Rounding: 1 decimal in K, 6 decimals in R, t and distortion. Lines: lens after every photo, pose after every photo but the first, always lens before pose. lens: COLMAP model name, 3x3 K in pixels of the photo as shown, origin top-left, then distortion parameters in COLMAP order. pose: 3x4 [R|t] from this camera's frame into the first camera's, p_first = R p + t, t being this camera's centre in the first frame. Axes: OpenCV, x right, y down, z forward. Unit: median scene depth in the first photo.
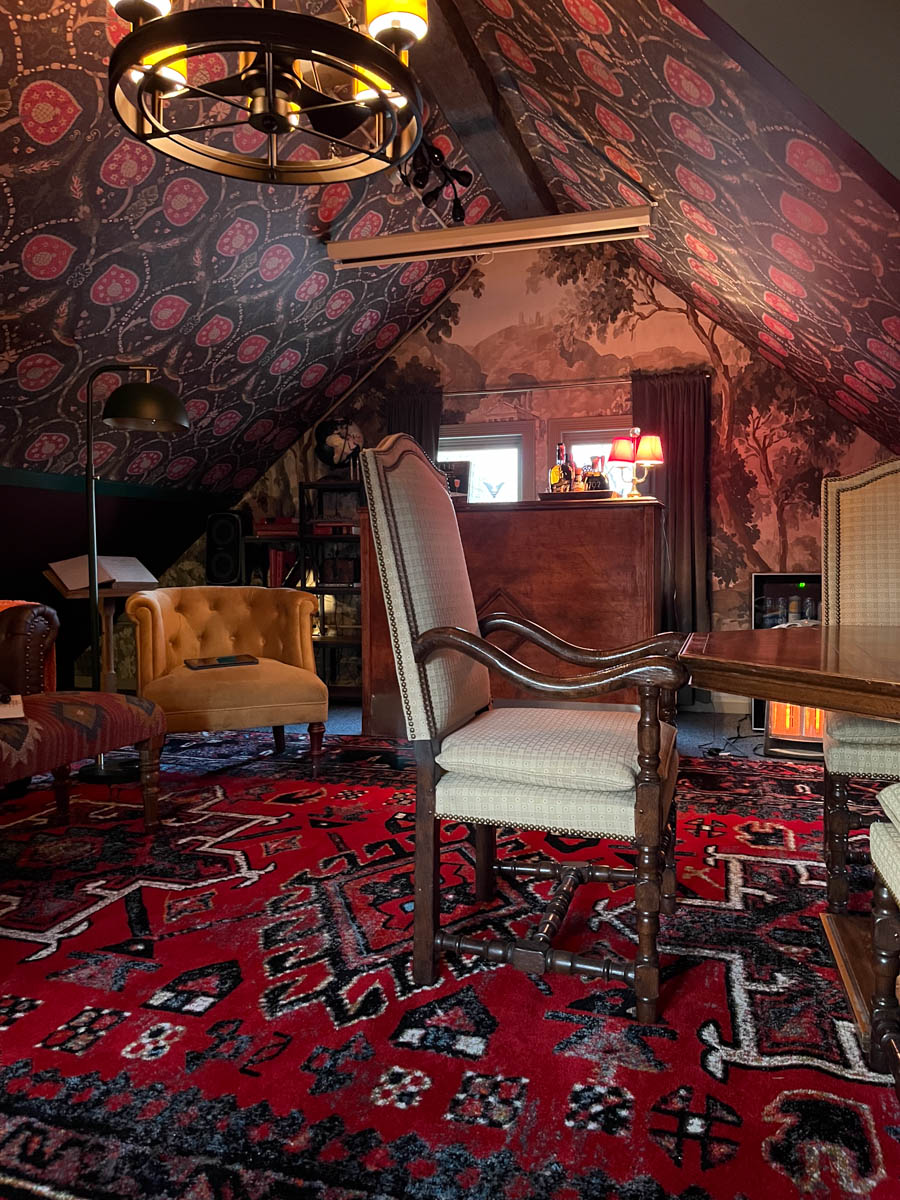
lens RADIAL K [[904.0, 0, 454.0], [0, 904.0, 601.3], [0, 0, 1]] dist [0.052540, -0.068400]
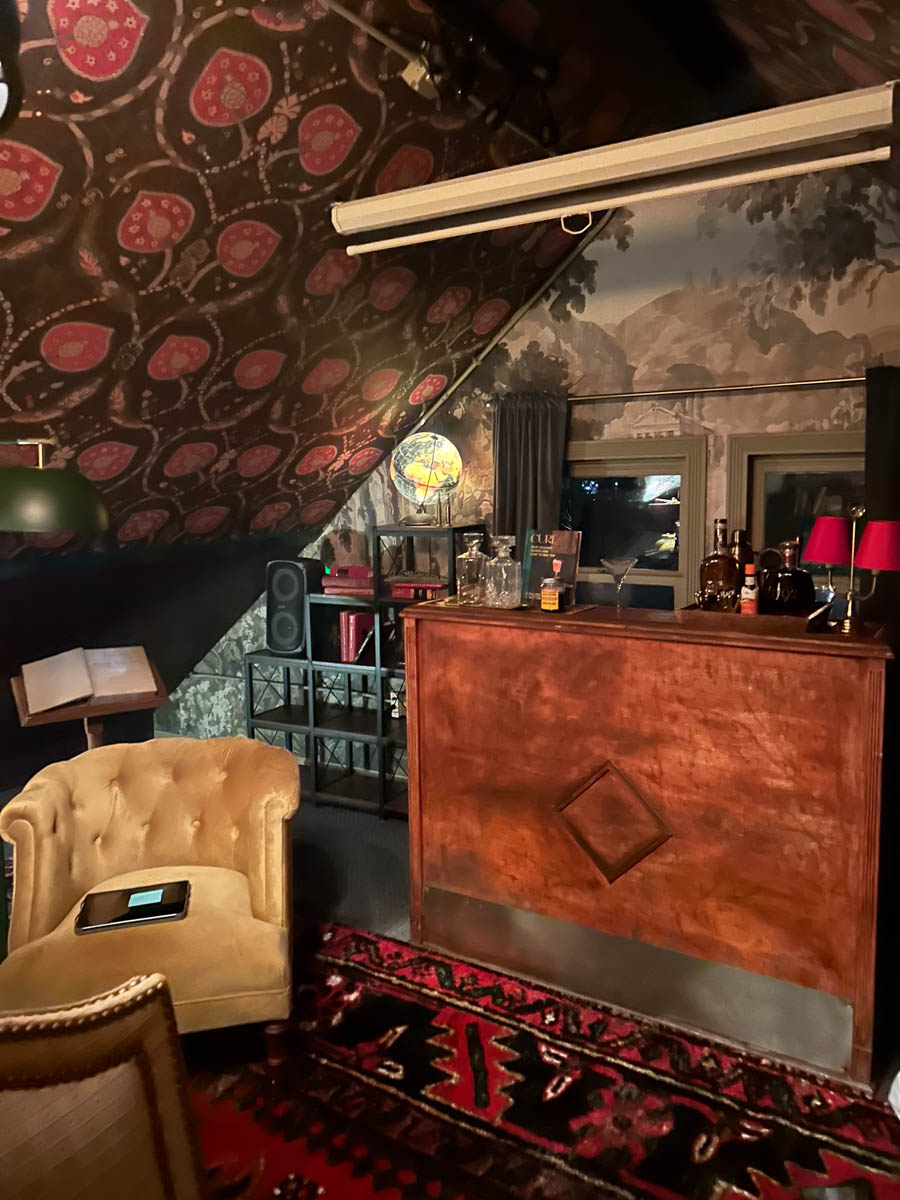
lens RADIAL K [[900.7, 0, 459.6], [0, 900.7, 584.4], [0, 0, 1]] dist [0.055413, -0.055350]
pose [[0.968200, 0.020024, -0.249373, 0.109508], [-0.000222, 0.996860, 0.079185, -0.193402], [0.250175, -0.076612, 0.965165, 0.418303]]
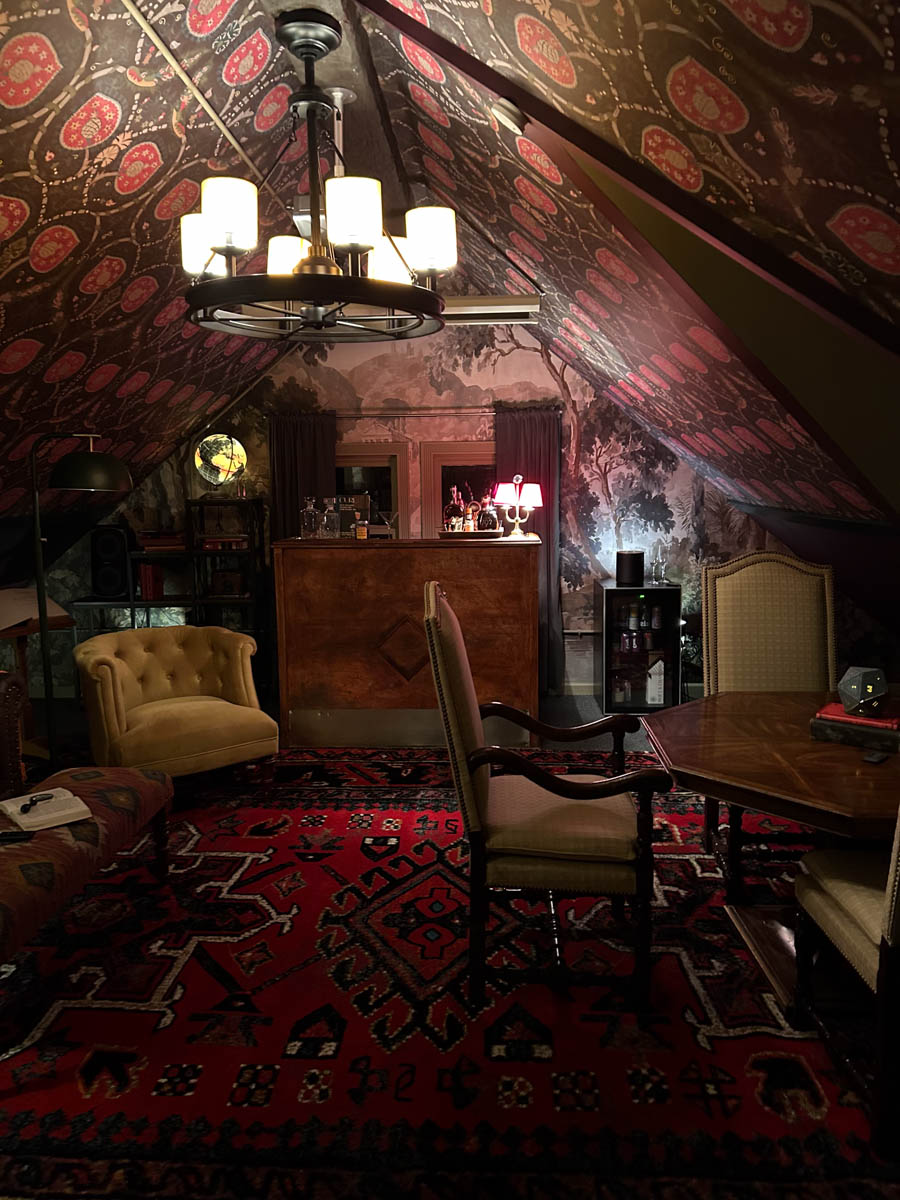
lens RADIAL K [[900.7, 0, 449.0], [0, 900.7, 598.5], [0, 0, 1]] dist [0.055413, -0.055350]
pose [[0.969063, -0.040629, 0.243446, -0.184286], [0.018610, 0.995578, 0.092072, -0.148238], [-0.246110, -0.084693, 0.965534, -0.118705]]
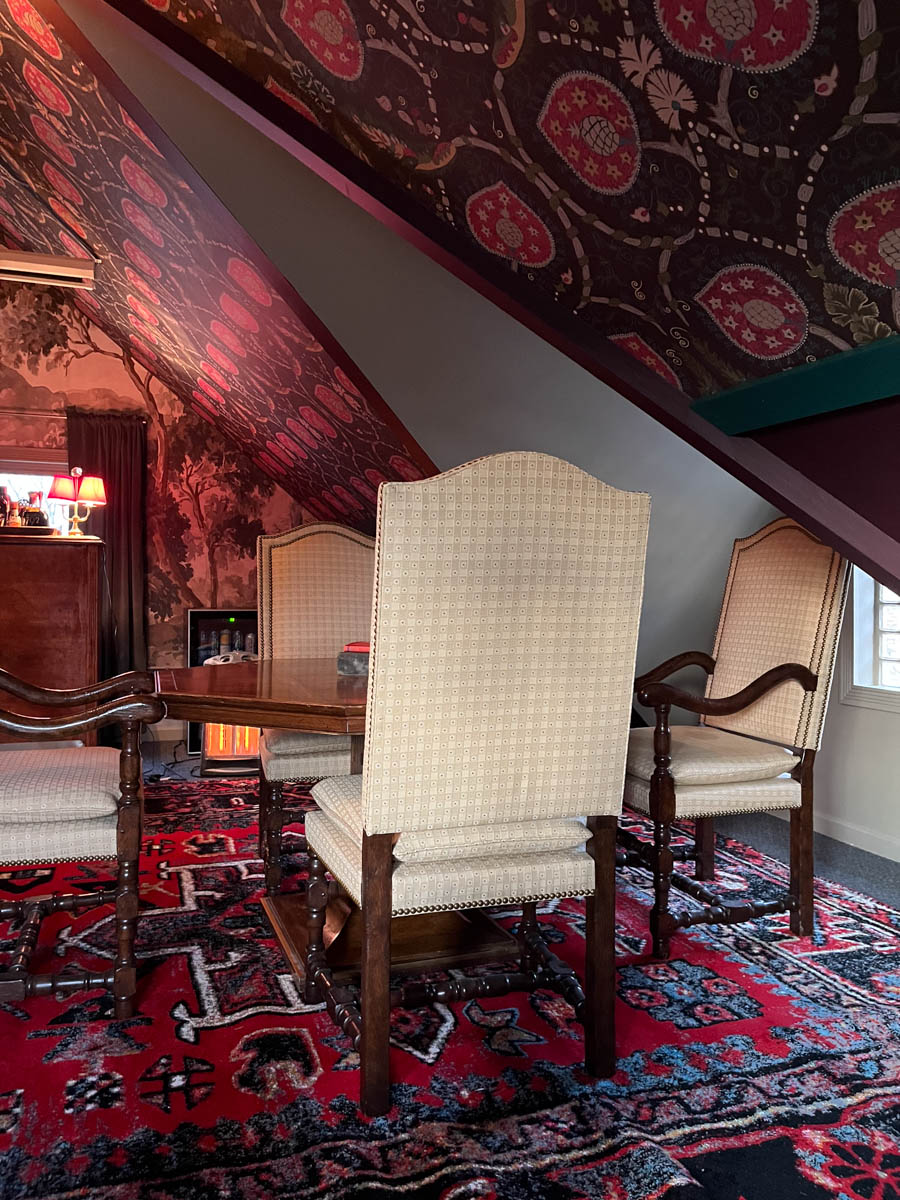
lens RADIAL K [[904.0, 0, 458.3], [0, 904.0, 595.2], [0, 0, 1]] dist [0.052540, -0.068400]
pose [[0.809857, 0.009861, 0.586545, -0.054383], [0.010988, 0.999428, -0.031974, -0.010793], [-0.586525, 0.032340, 0.809285, -0.080237]]
